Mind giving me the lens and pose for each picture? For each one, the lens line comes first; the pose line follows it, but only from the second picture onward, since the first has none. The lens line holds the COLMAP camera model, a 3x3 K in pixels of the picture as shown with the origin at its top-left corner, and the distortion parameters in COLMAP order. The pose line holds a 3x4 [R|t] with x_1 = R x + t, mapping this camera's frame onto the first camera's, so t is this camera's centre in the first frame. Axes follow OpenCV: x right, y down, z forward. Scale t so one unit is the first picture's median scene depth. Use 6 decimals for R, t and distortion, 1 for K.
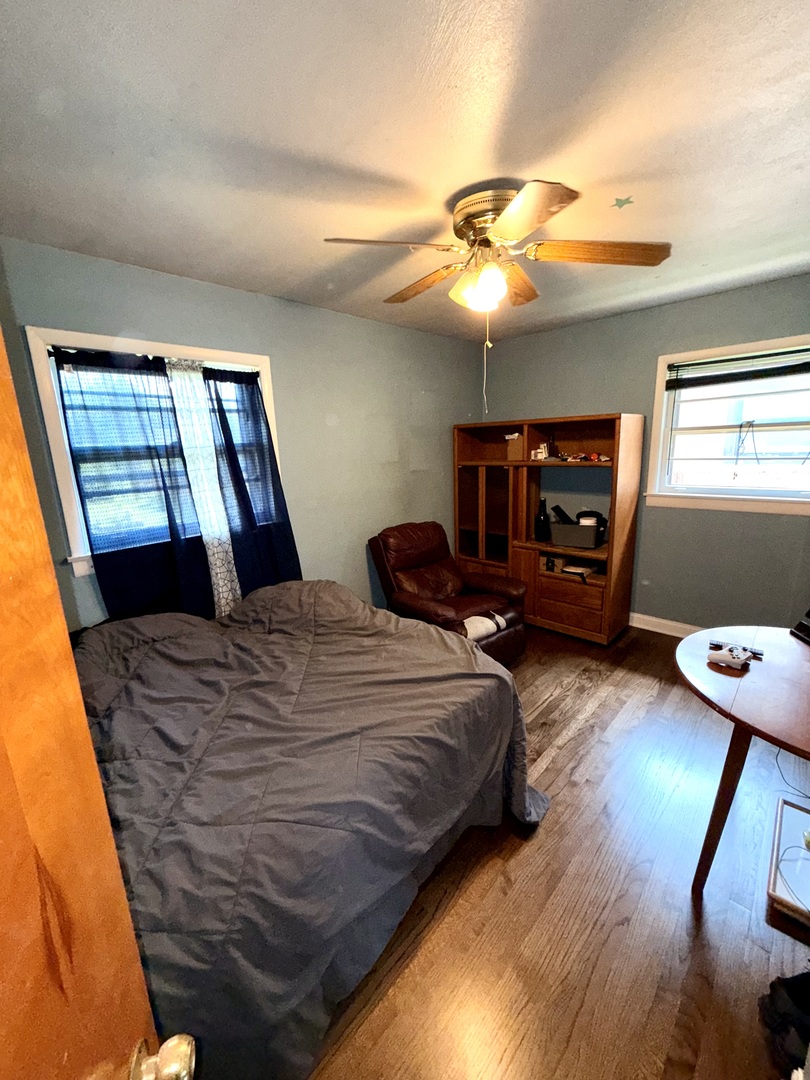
lens RADIAL K [[425.2, 0, 405.0], [0, 425.2, 540.0], [0, 0, 1]] dist [0.000950, 0.000031]
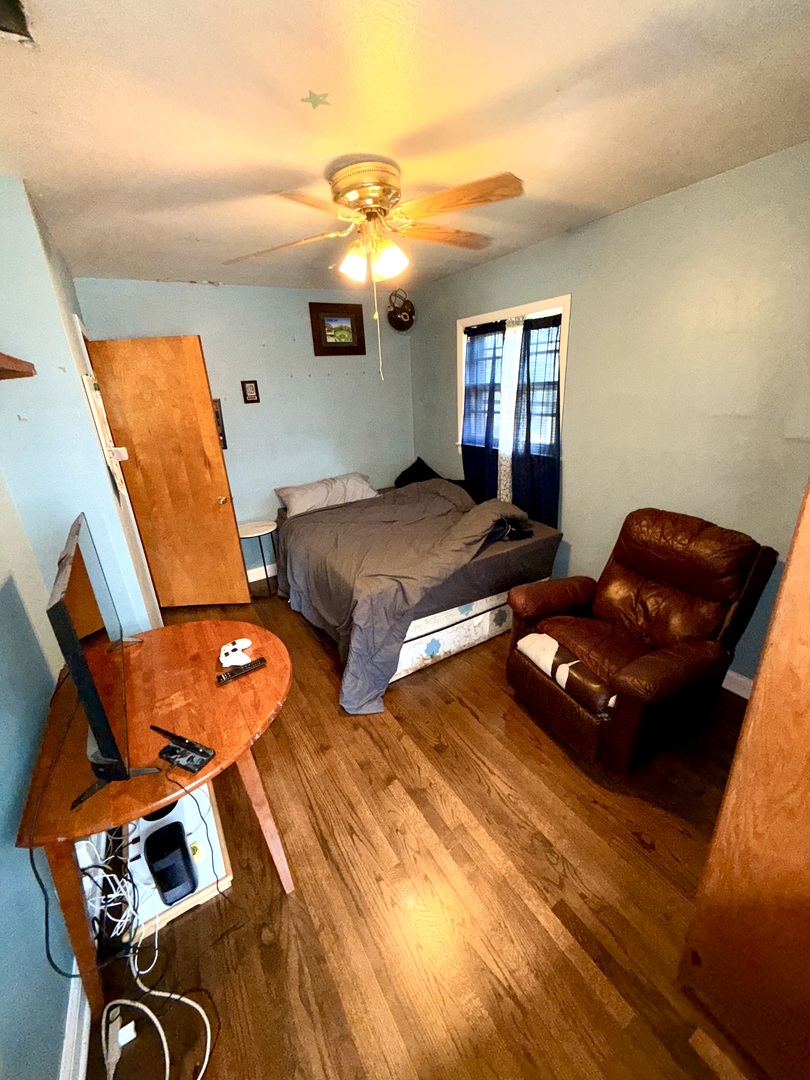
lens RADIAL K [[425.2, 0, 405.0], [0, 425.2, 540.0], [0, 0, 1]] dist [0.000950, 0.000031]
pose [[-0.258375, 0.371560, -0.891732, 0.996852], [-0.168562, 0.891575, 0.420334, -0.285180], [0.951225, 0.258916, -0.167730, 1.016911]]
